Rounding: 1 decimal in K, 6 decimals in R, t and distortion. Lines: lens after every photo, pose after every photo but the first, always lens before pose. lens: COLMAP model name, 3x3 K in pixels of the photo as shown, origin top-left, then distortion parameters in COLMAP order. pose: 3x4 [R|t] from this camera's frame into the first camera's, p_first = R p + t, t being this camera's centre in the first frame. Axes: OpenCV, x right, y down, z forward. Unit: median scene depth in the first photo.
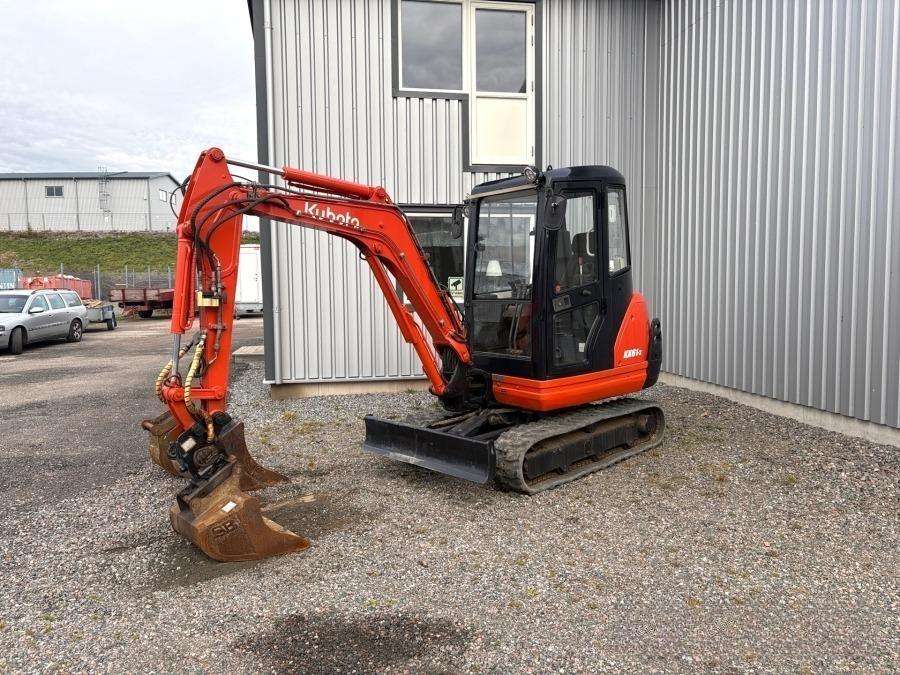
lens RADIAL K [[684.7, 0, 450.8], [0, 684.7, 337.4], [0, 0, 1]] dist [0.041132, -0.040950]
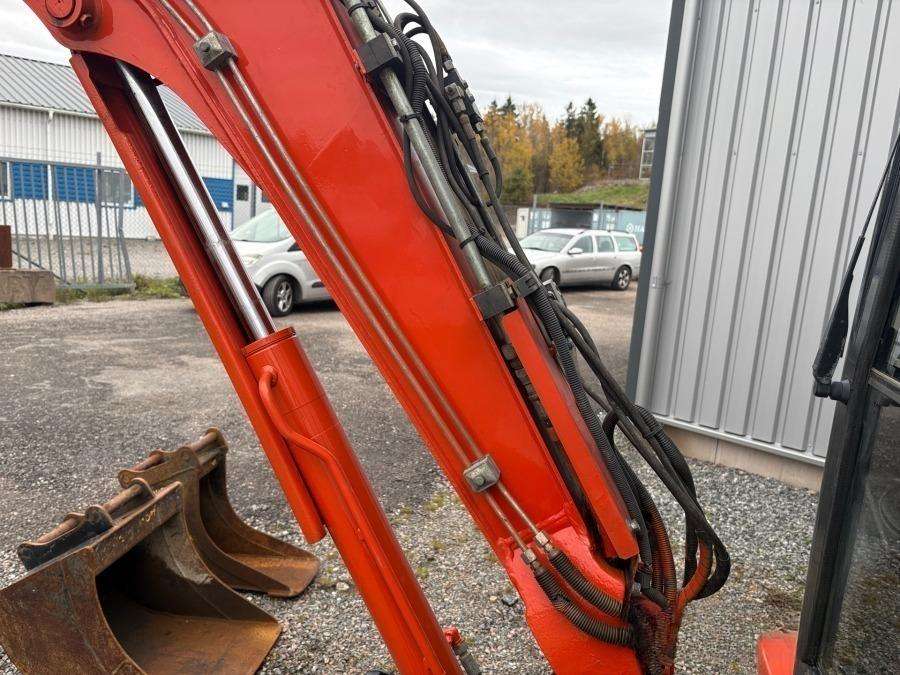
lens RADIAL K [[684.7, 0, 438.0], [0, 684.7, 336.9], [0, 0, 1]] dist [0.041132, -0.040950]
pose [[0.596494, 0.190195, -0.779757, 0.097503], [-0.137374, 0.981375, 0.134284, -0.071248], [0.790774, 0.027019, 0.611512, 0.828688]]
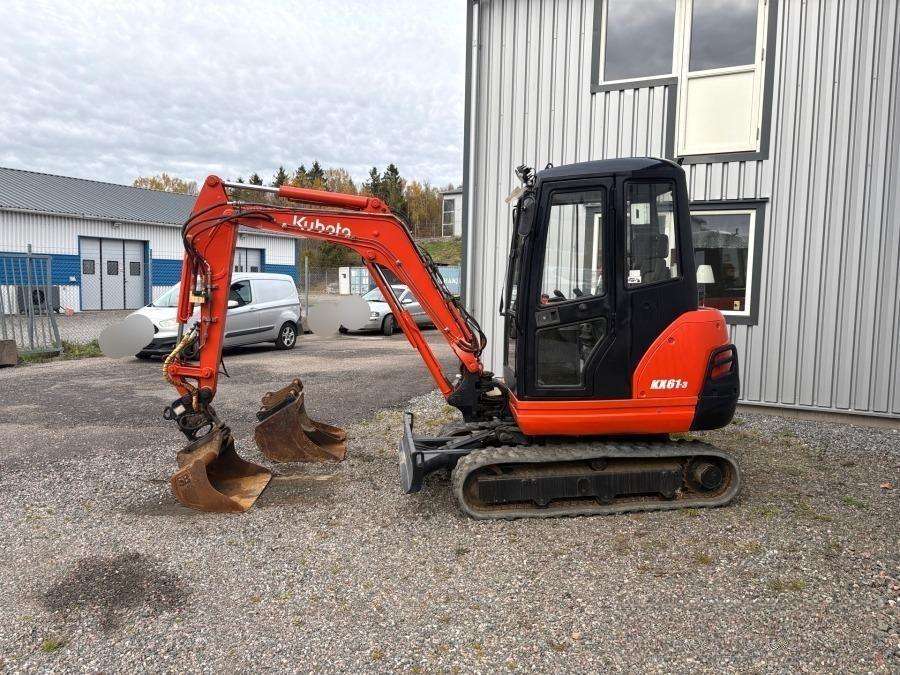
lens RADIAL K [[684.7, 0, 445.2], [0, 684.7, 335.8], [0, 0, 1]] dist [0.041132, -0.040950]
pose [[0.797228, 0.073112, -0.599235, 0.542670], [-0.073492, 0.997010, 0.023870, -0.034339], [0.599188, 0.025009, 0.800217, 0.189691]]
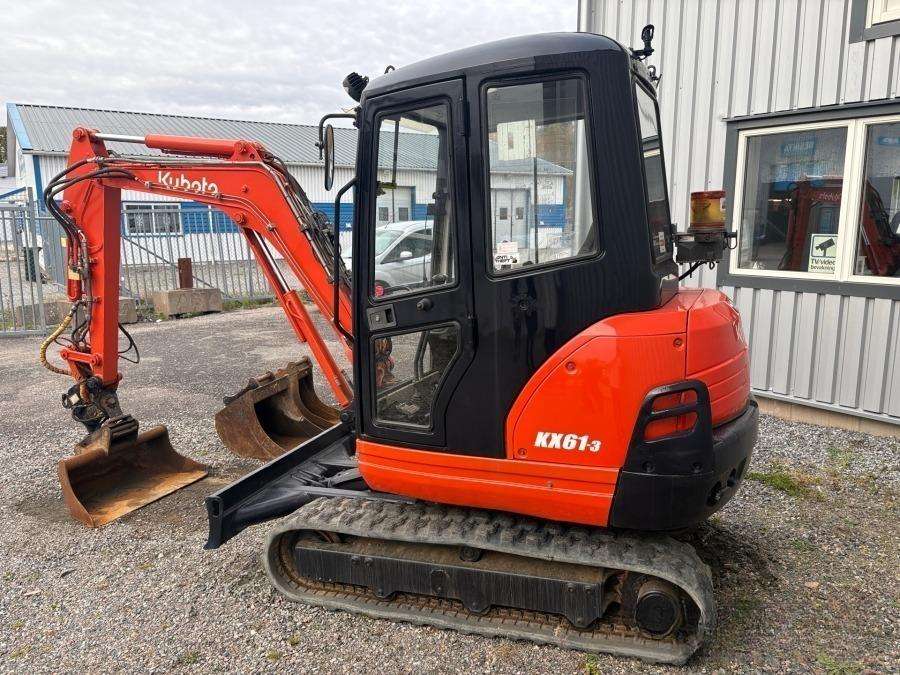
lens RADIAL K [[684.7, 0, 445.8], [0, 684.7, 337.4], [0, 0, 1]] dist [0.041132, -0.040950]
pose [[0.452526, 0.163391, -0.876655, 0.628767], [-0.065169, 0.986502, 0.150224, -0.111827], [0.889367, -0.010849, 0.457065, 0.723527]]
